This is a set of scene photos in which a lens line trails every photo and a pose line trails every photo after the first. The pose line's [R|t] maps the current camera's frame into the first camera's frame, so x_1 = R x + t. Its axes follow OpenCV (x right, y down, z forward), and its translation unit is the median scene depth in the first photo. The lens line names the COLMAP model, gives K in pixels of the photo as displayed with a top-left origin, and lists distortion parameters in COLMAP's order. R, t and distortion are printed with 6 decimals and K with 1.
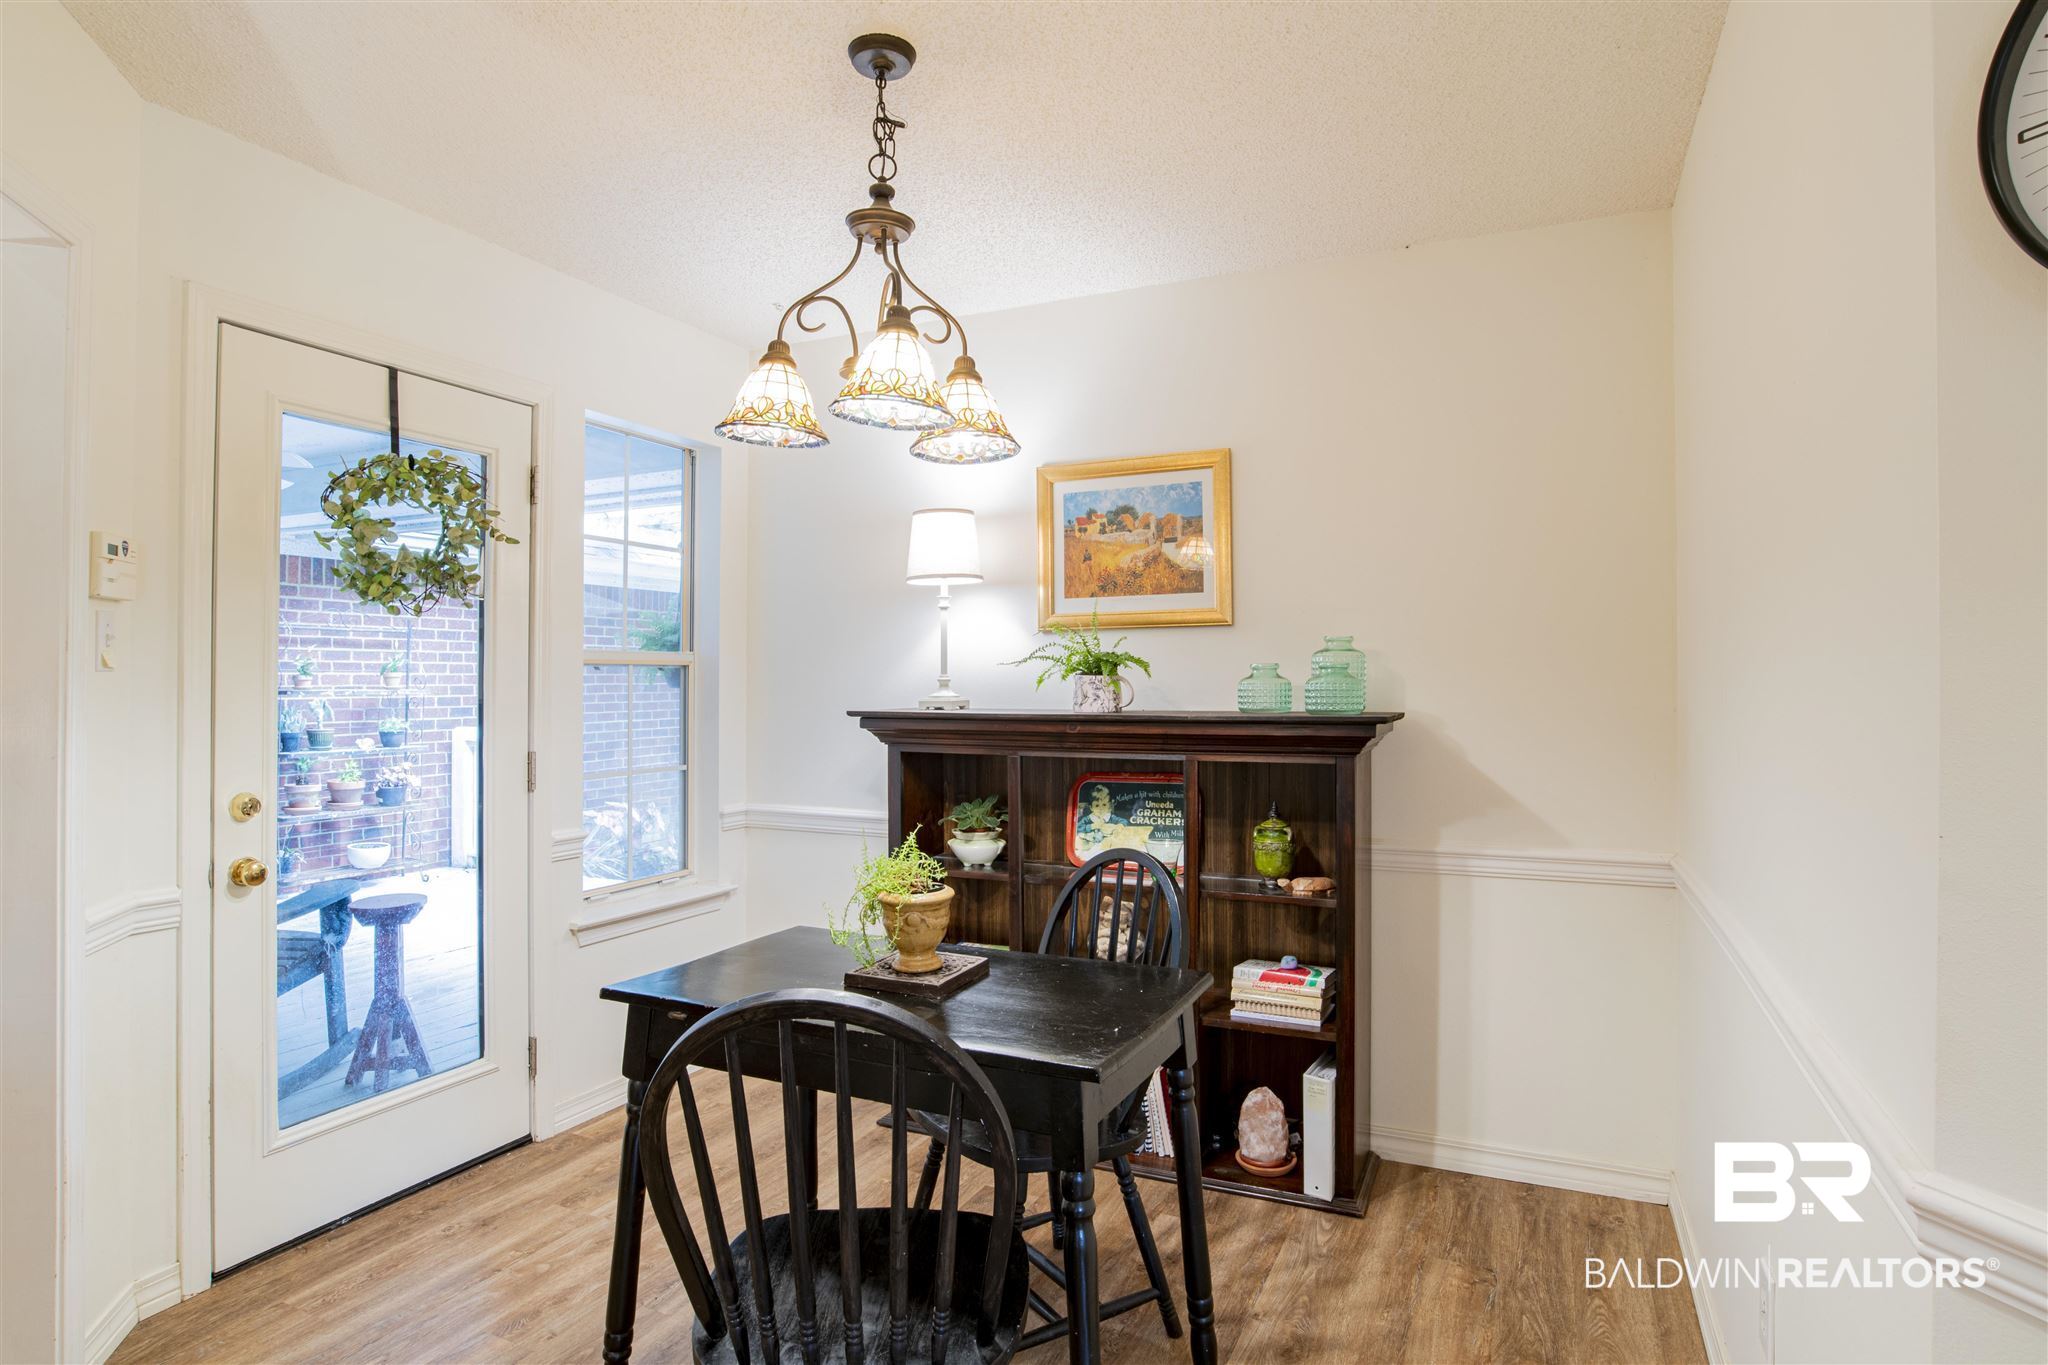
lens RADIAL K [[1091.4, 0, 1029.1], [0, 1091.4, 676.9], [0, 0, 1]] dist [-0.033849, -0.000237]
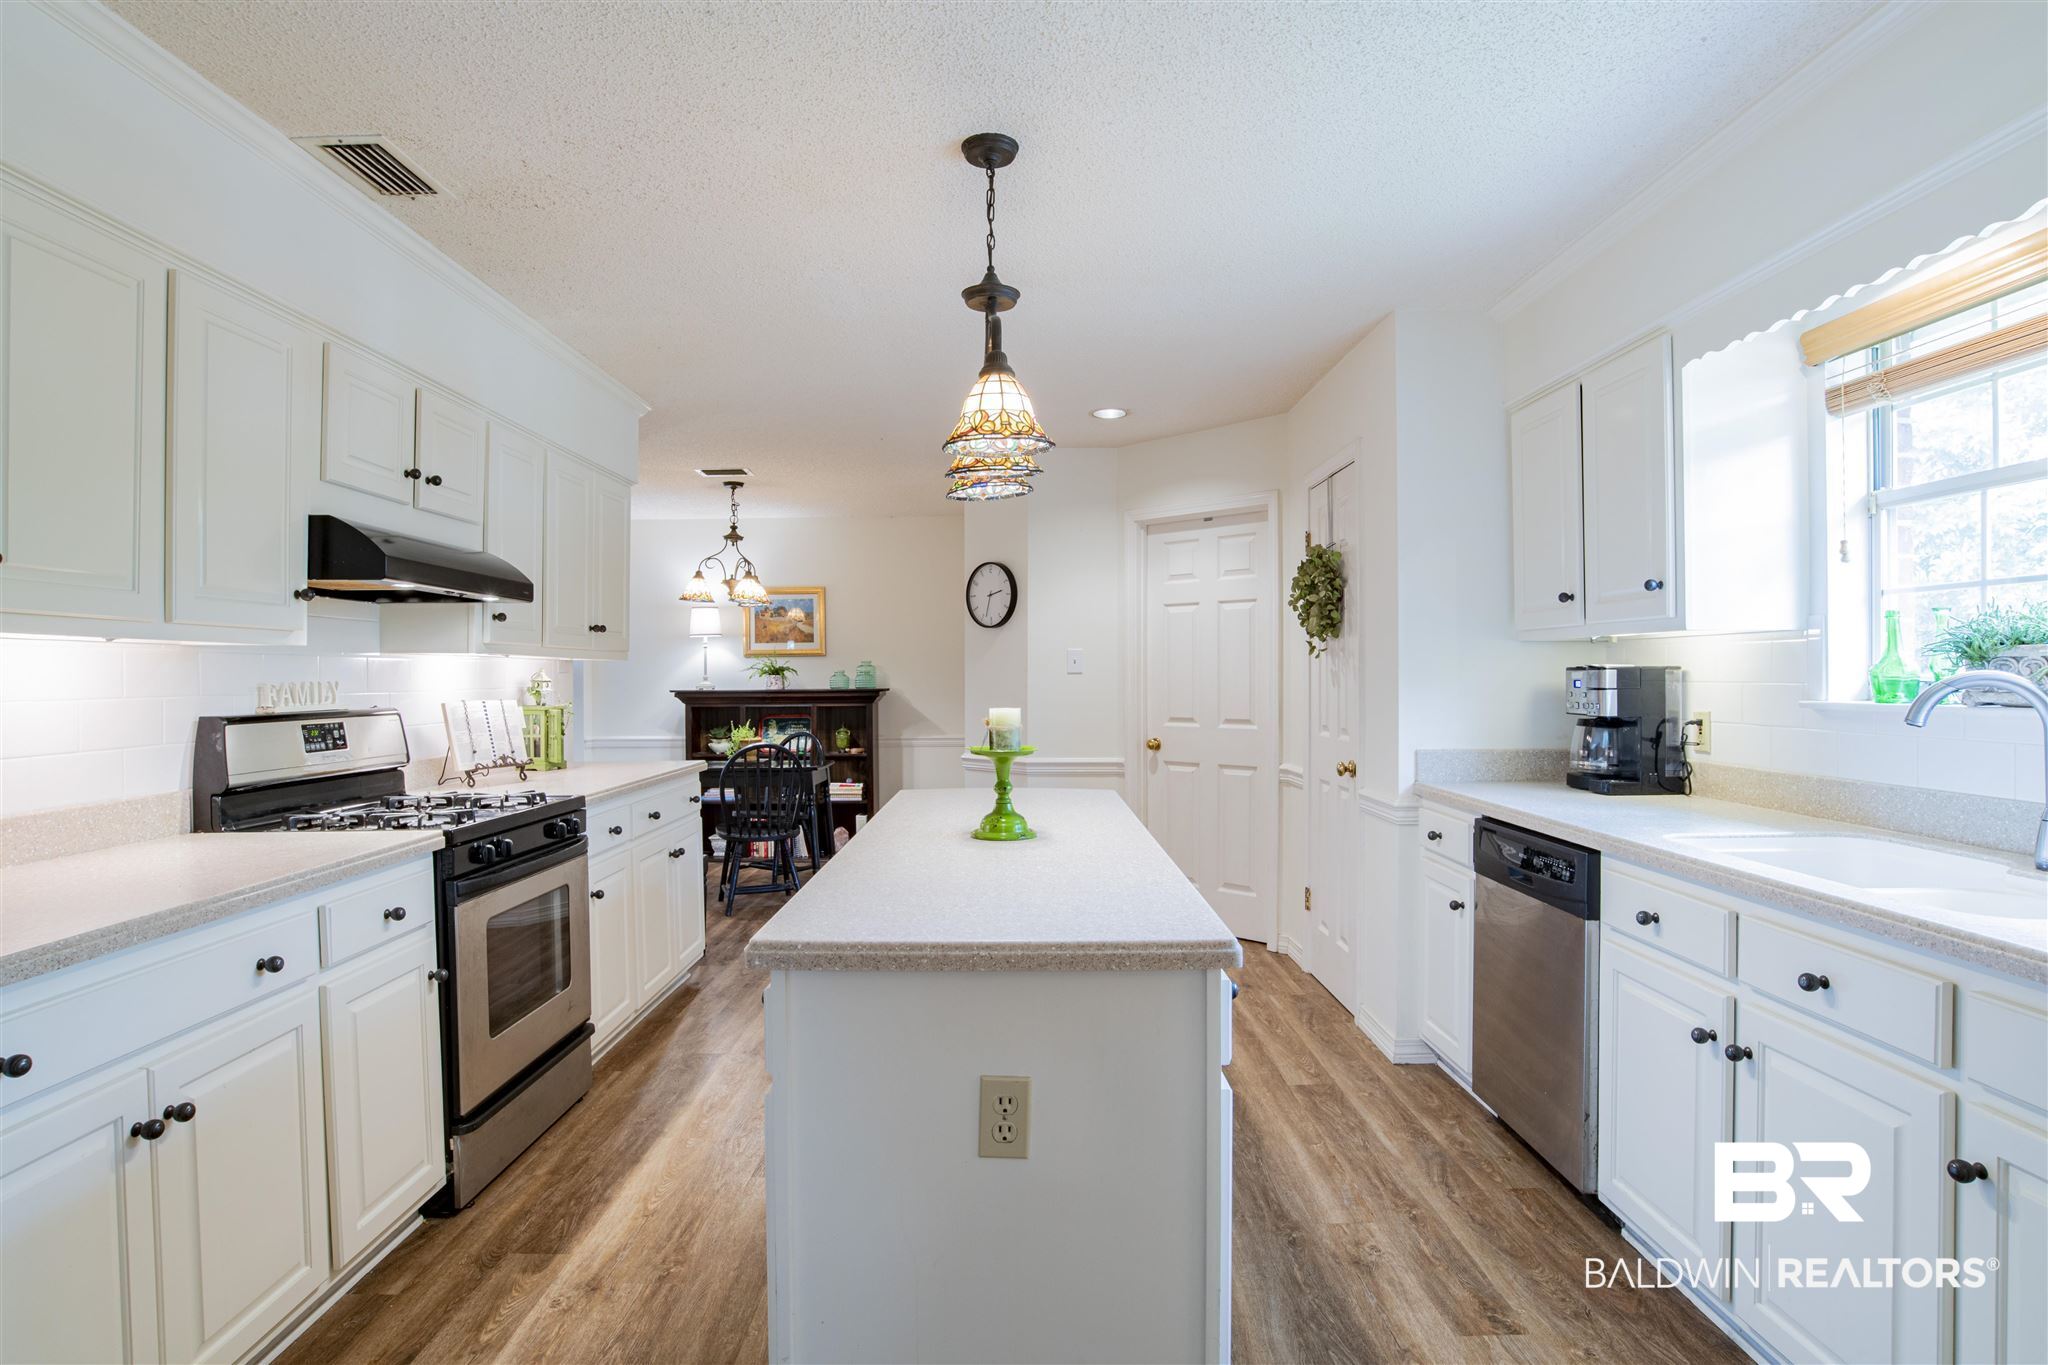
lens RADIAL K [[1073.4, 0, 1016.6], [0, 1073.4, 678.9], [0, 0, 1]] dist [0.001232, 0.000189]
pose [[0.907441, -0.006099, 0.420135, -0.489521], [0.004246, 0.999977, 0.005346, -0.003413], [-0.420158, -0.003068, 0.907446, -1.553521]]
